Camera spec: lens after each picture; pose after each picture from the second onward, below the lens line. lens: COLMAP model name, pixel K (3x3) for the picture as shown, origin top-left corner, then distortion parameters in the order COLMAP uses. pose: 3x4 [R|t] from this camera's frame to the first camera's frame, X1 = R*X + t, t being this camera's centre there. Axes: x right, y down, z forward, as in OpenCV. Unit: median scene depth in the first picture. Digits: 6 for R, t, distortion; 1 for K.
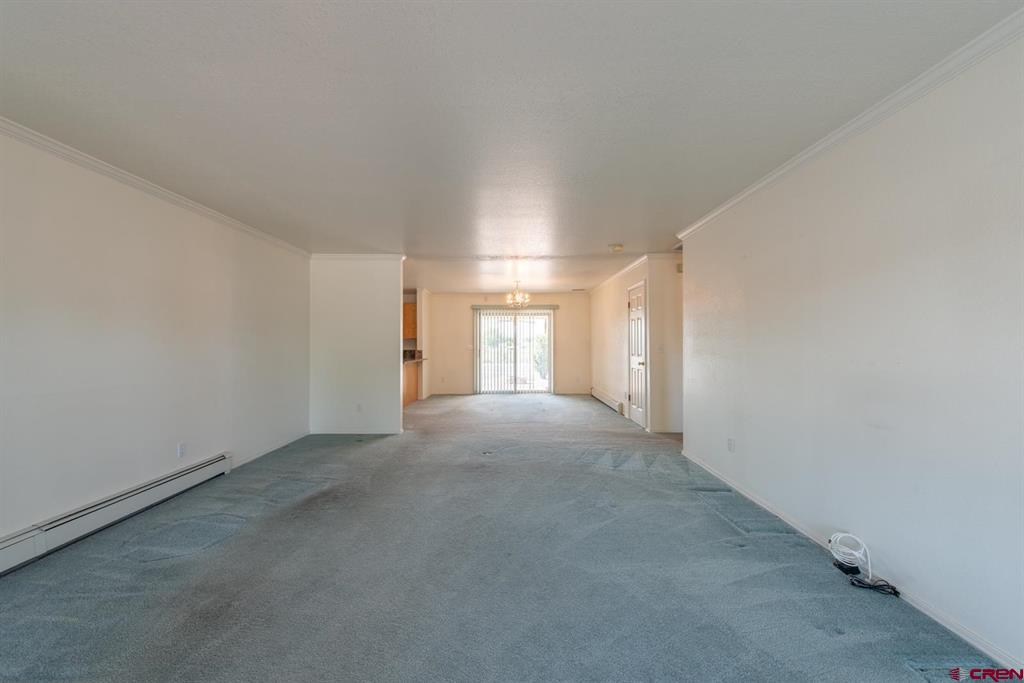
lens RADIAL K [[402.2, 0, 515.1], [0, 402.2, 339.1], [0, 0, 1]] dist [0.009591, -0.002187]
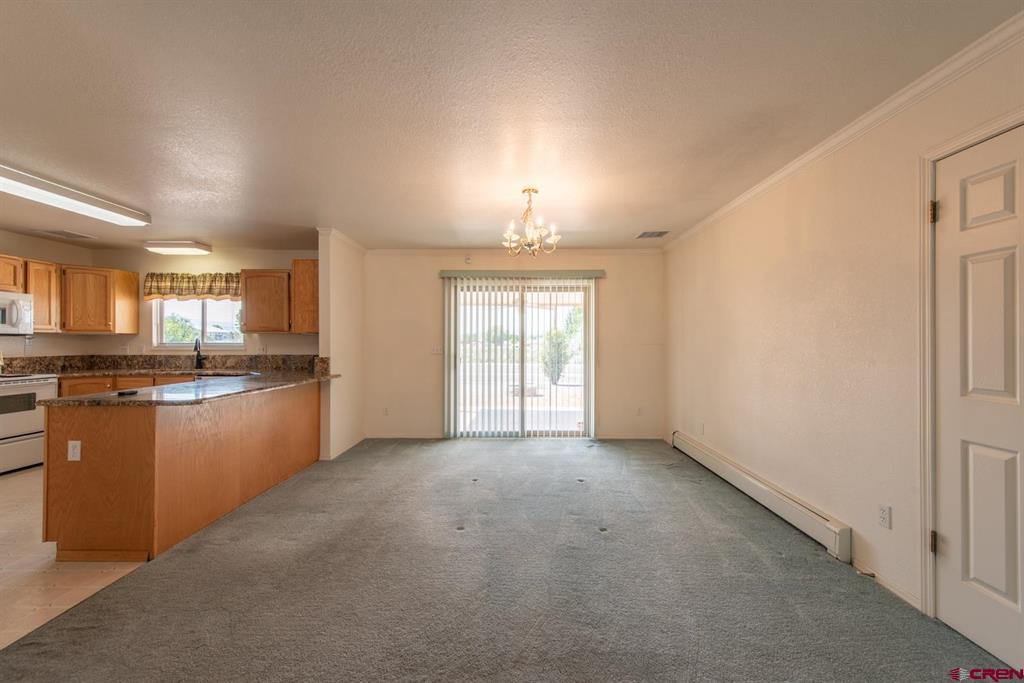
lens RADIAL K [[402.2, 0, 515.9], [0, 402.2, 340.9], [0, 0, 1]] dist [0.009591, -0.002187]
pose [[0.999919, 0.001957, -0.012537, -0.001864], [-0.001838, 0.999954, 0.009449, 0.002577], [0.012555, -0.009425, 0.999877, 0.471276]]
